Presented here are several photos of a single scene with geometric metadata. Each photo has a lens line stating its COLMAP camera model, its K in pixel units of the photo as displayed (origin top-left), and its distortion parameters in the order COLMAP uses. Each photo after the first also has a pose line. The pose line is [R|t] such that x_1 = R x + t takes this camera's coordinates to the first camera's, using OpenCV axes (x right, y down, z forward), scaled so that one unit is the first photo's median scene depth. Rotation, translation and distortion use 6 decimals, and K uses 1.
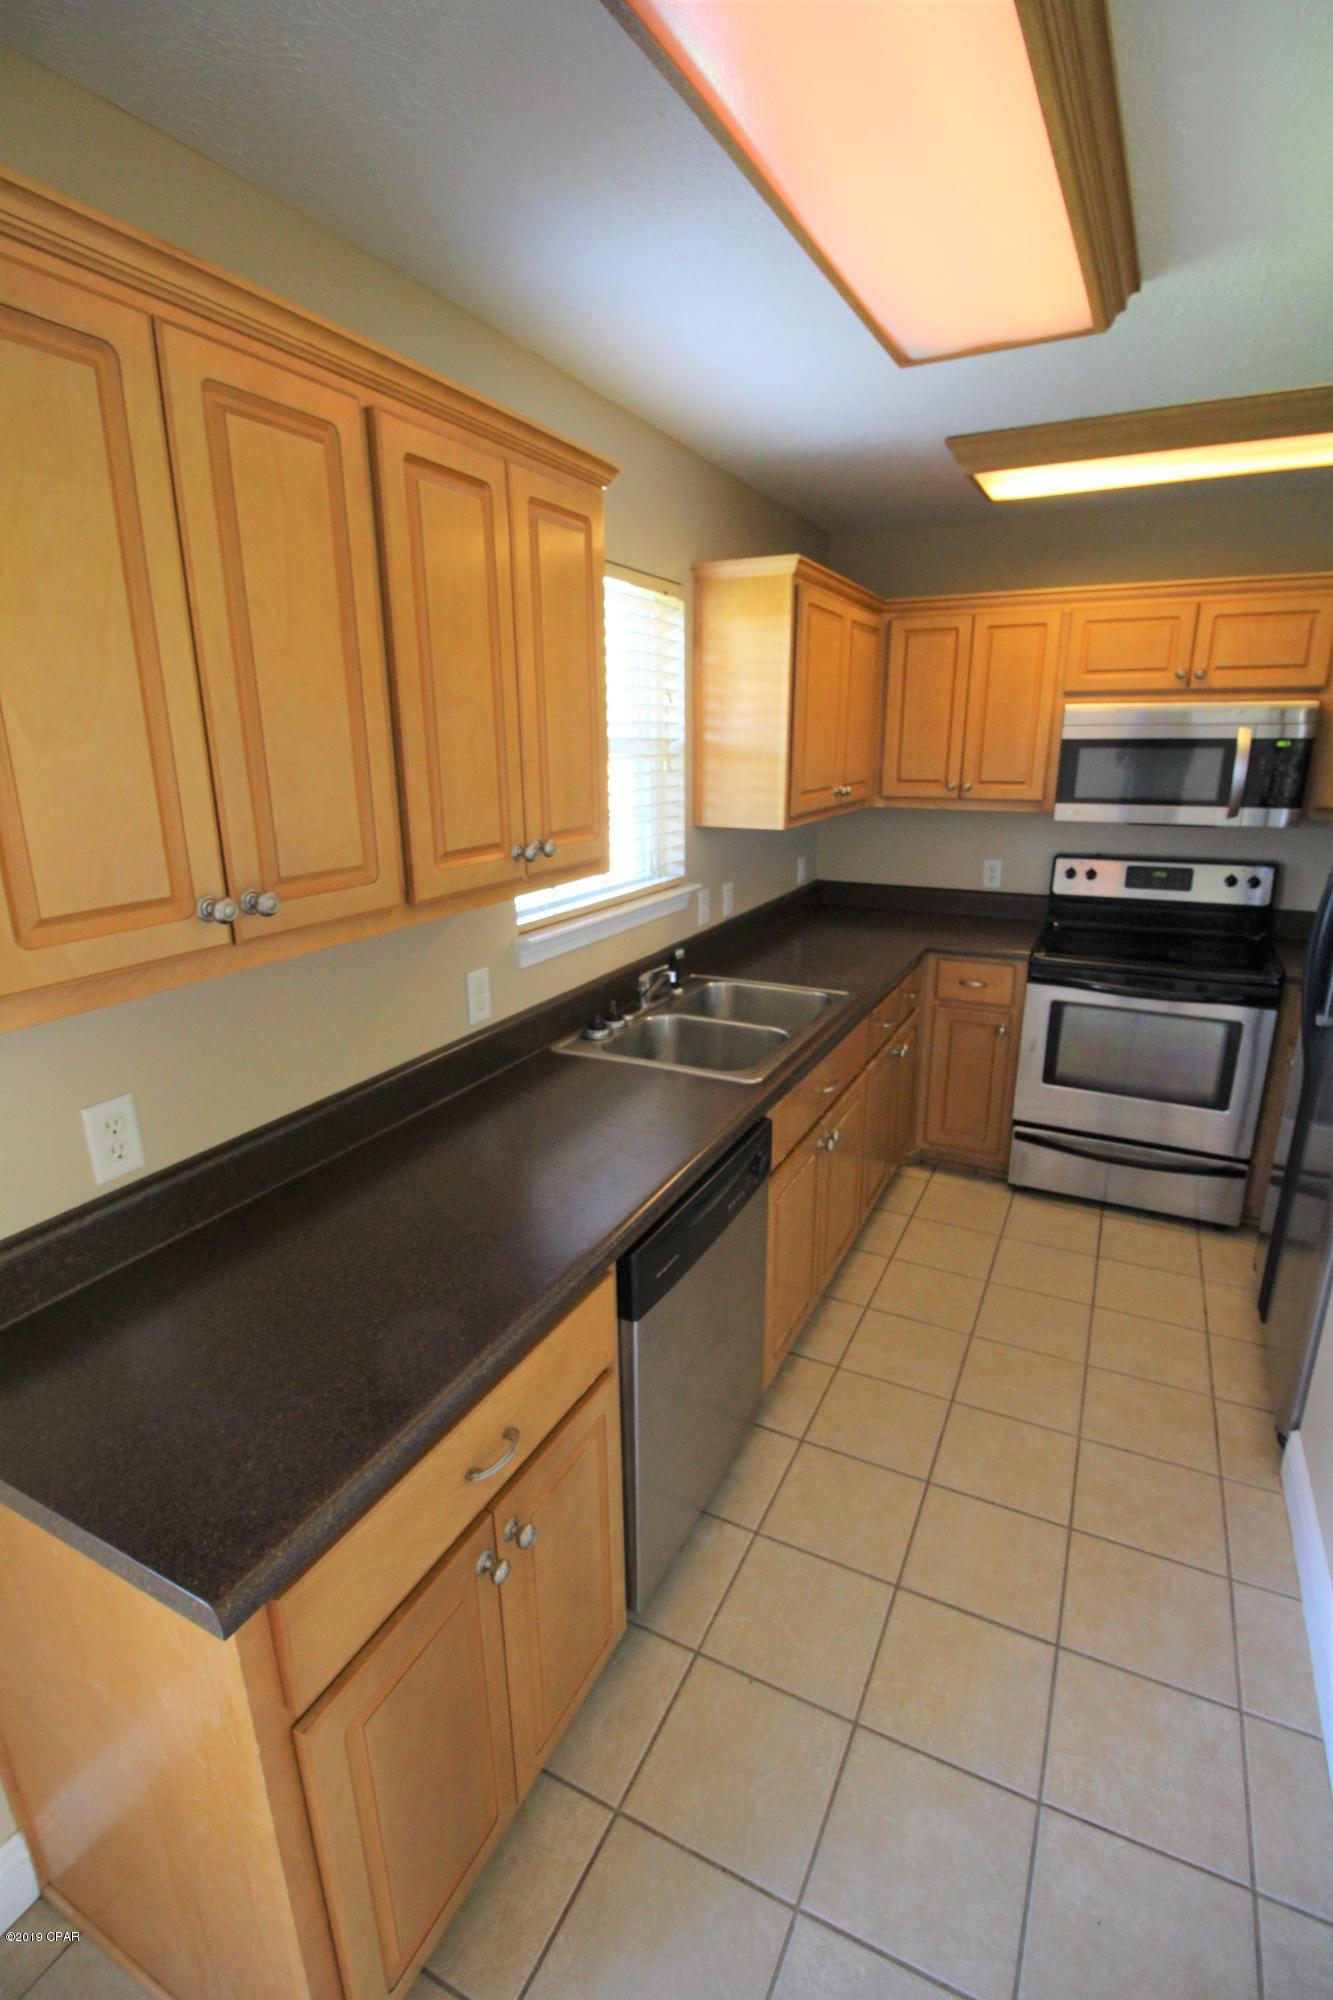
lens RADIAL K [[931.0, 0, 659.1], [0, 931.0, 1005.0], [0, 0, 1]] dist [-0.009044, -0.003465]
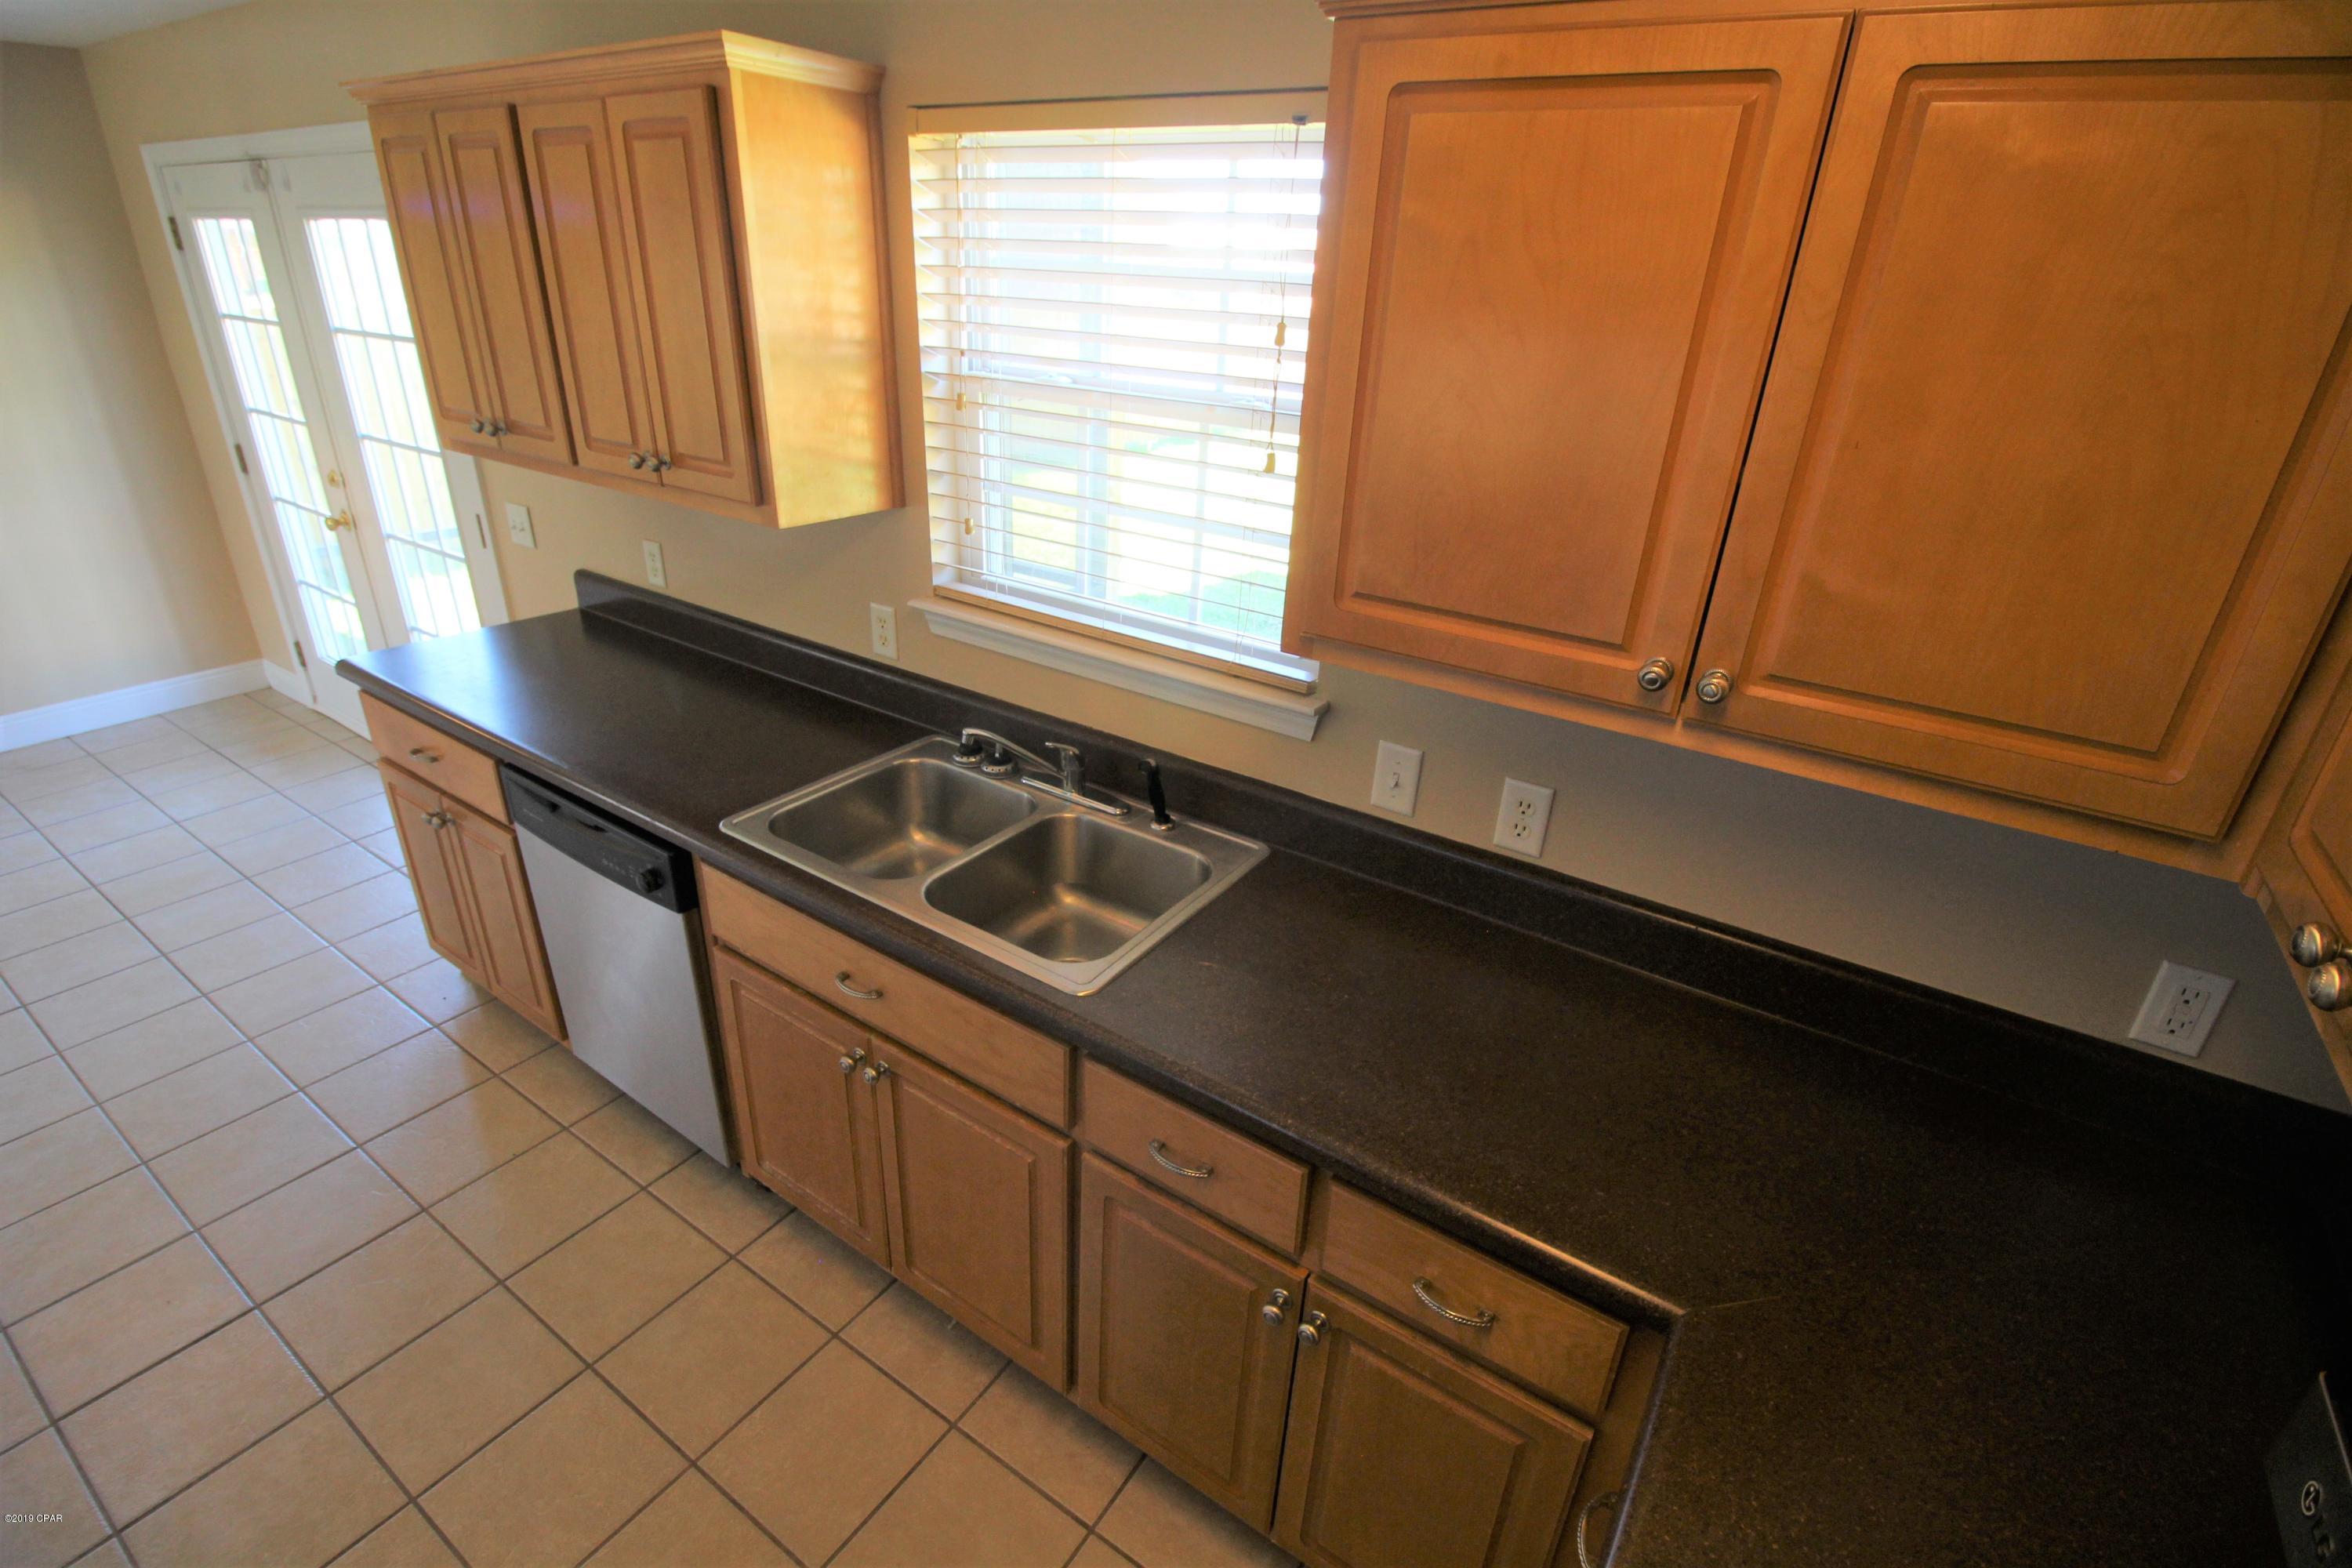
lens RADIAL K [[1094.8, 0, 1163.6], [0, 1094.8, 784.1], [0, 0, 1]] dist [-0.009044, -0.003465]
pose [[-0.126461, 0.426827, -0.895447, 0.546559], [-0.315172, 0.838632, 0.444256, -0.300651], [0.940571, 0.338401, 0.028469, 0.817376]]
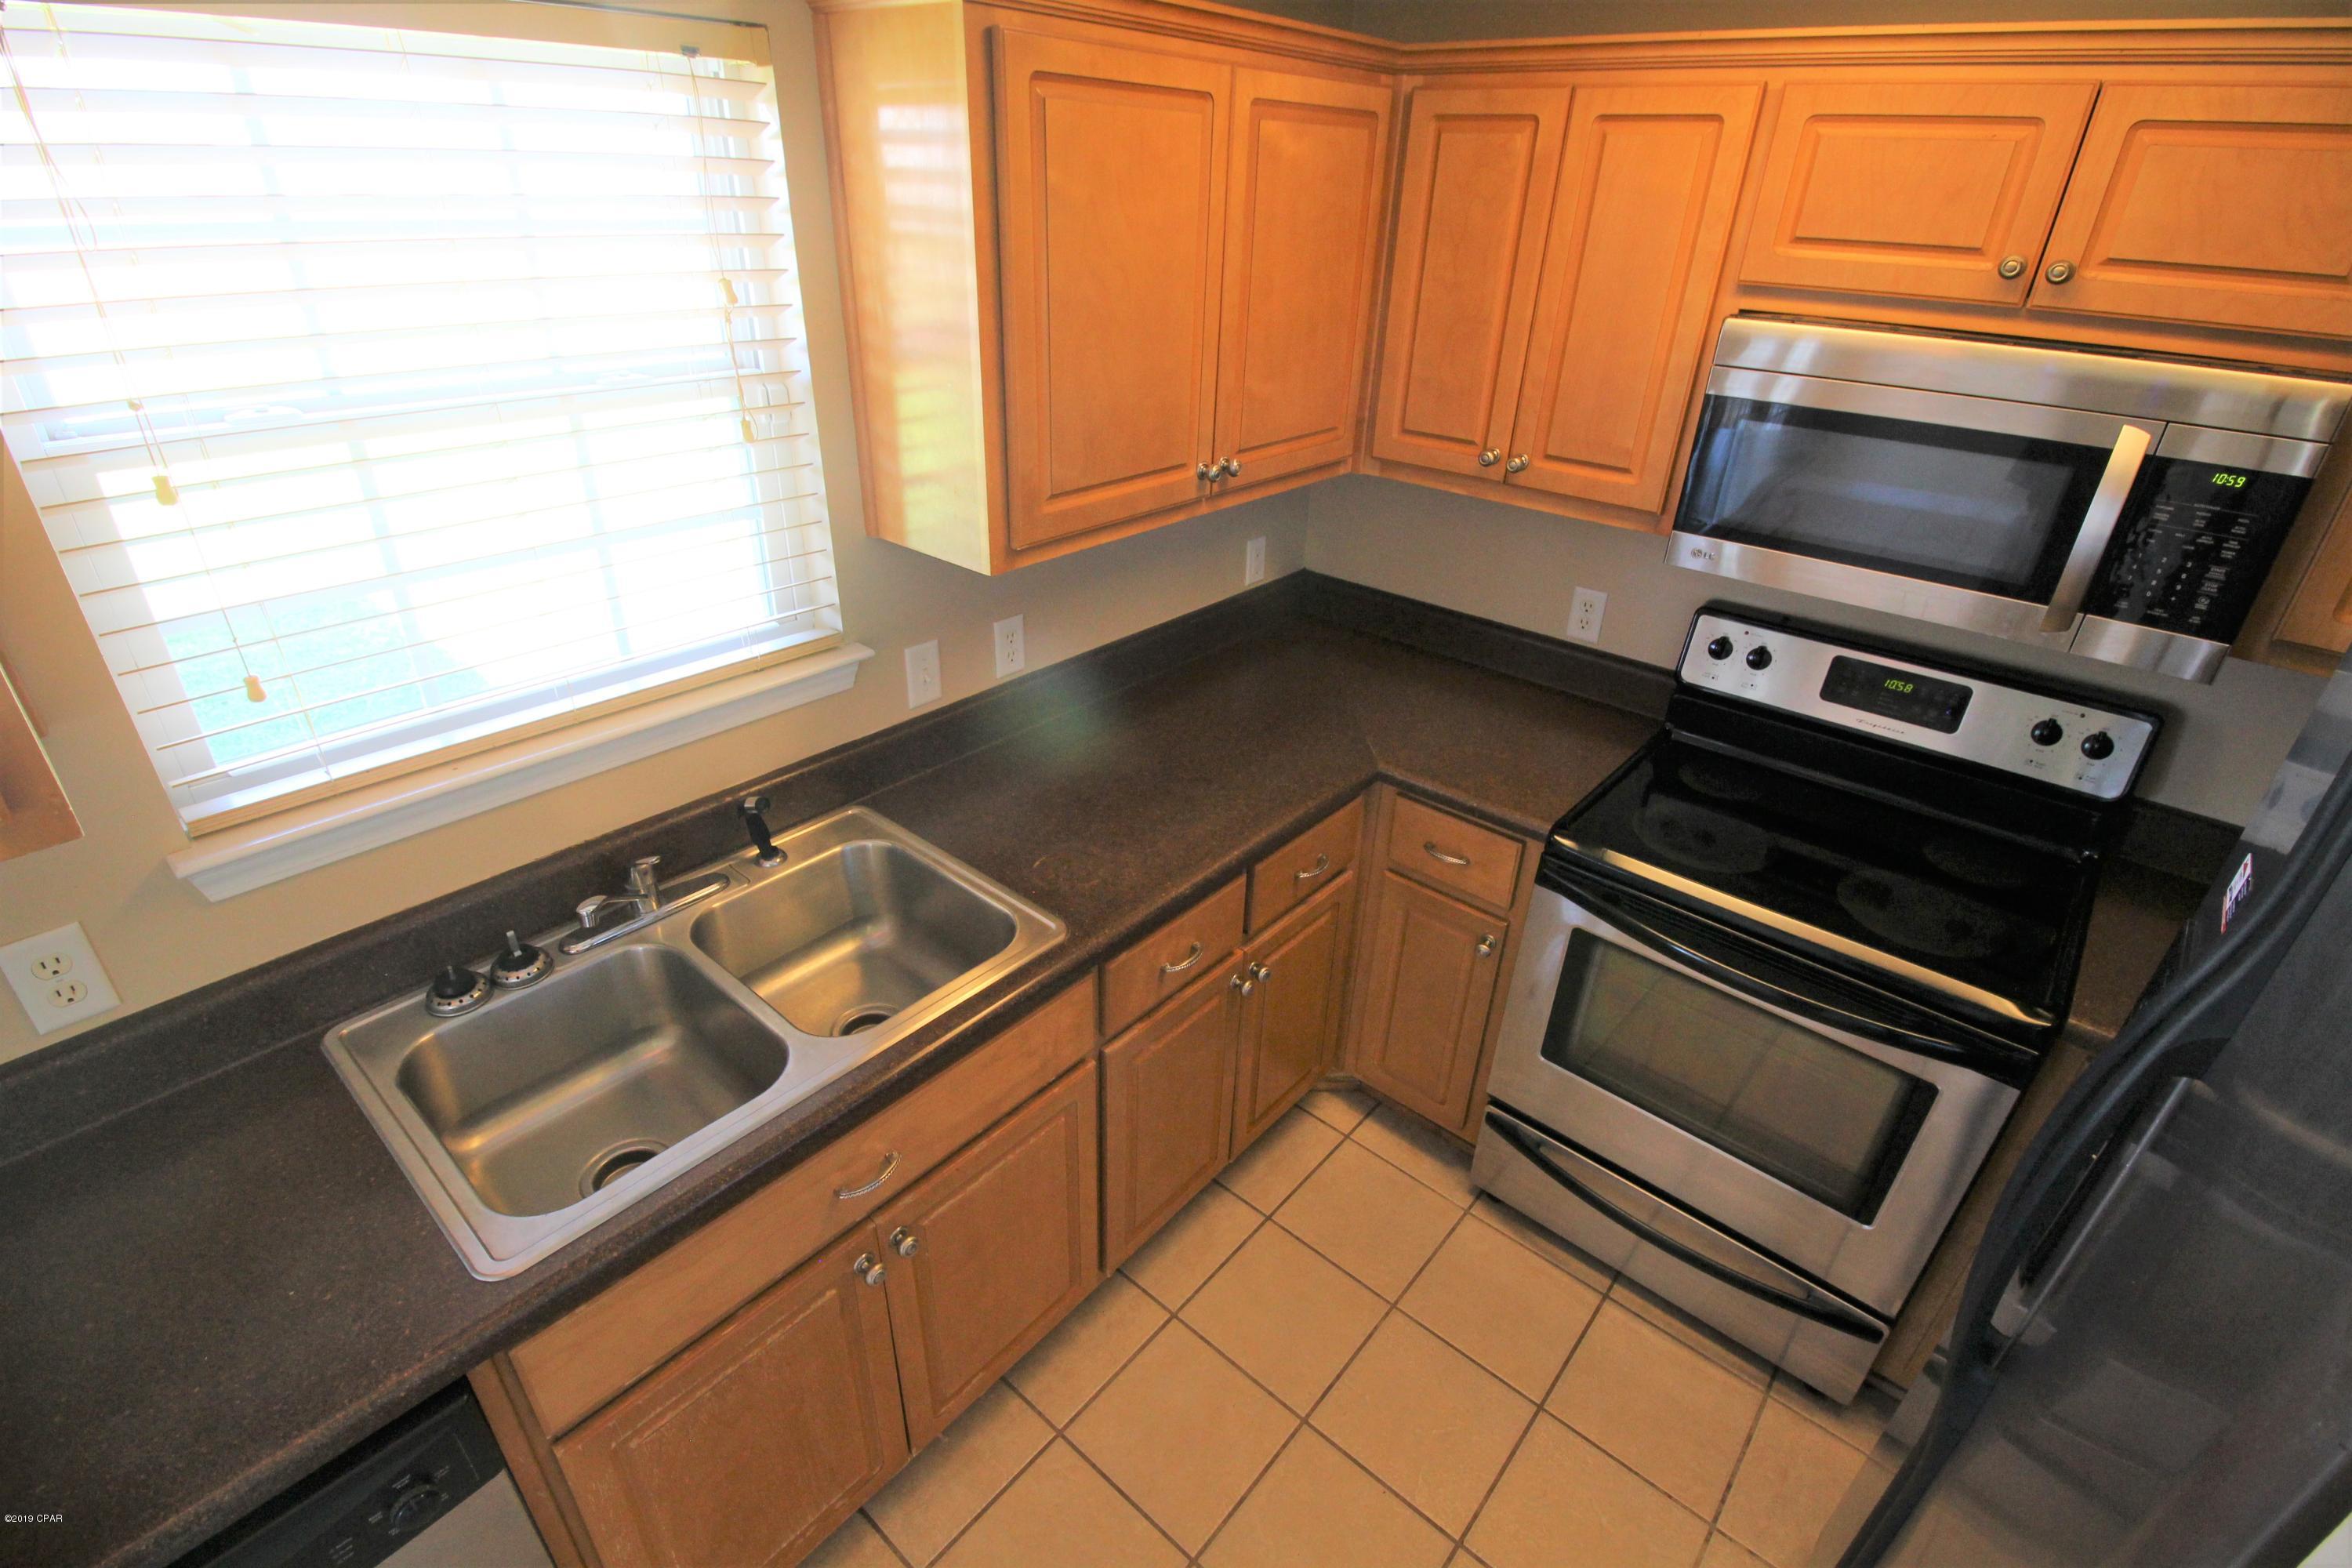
lens RADIAL K [[1094.8, 0, 1163.9], [0, 1094.8, 782.0], [0, 0, 1]] dist [-0.009044, -0.003465]
pose [[0.968021, 0.149996, -0.201090, 0.305976], [-0.102453, 0.968047, 0.228884, -0.193189], [0.228996, -0.200962, 0.952457, 0.379496]]
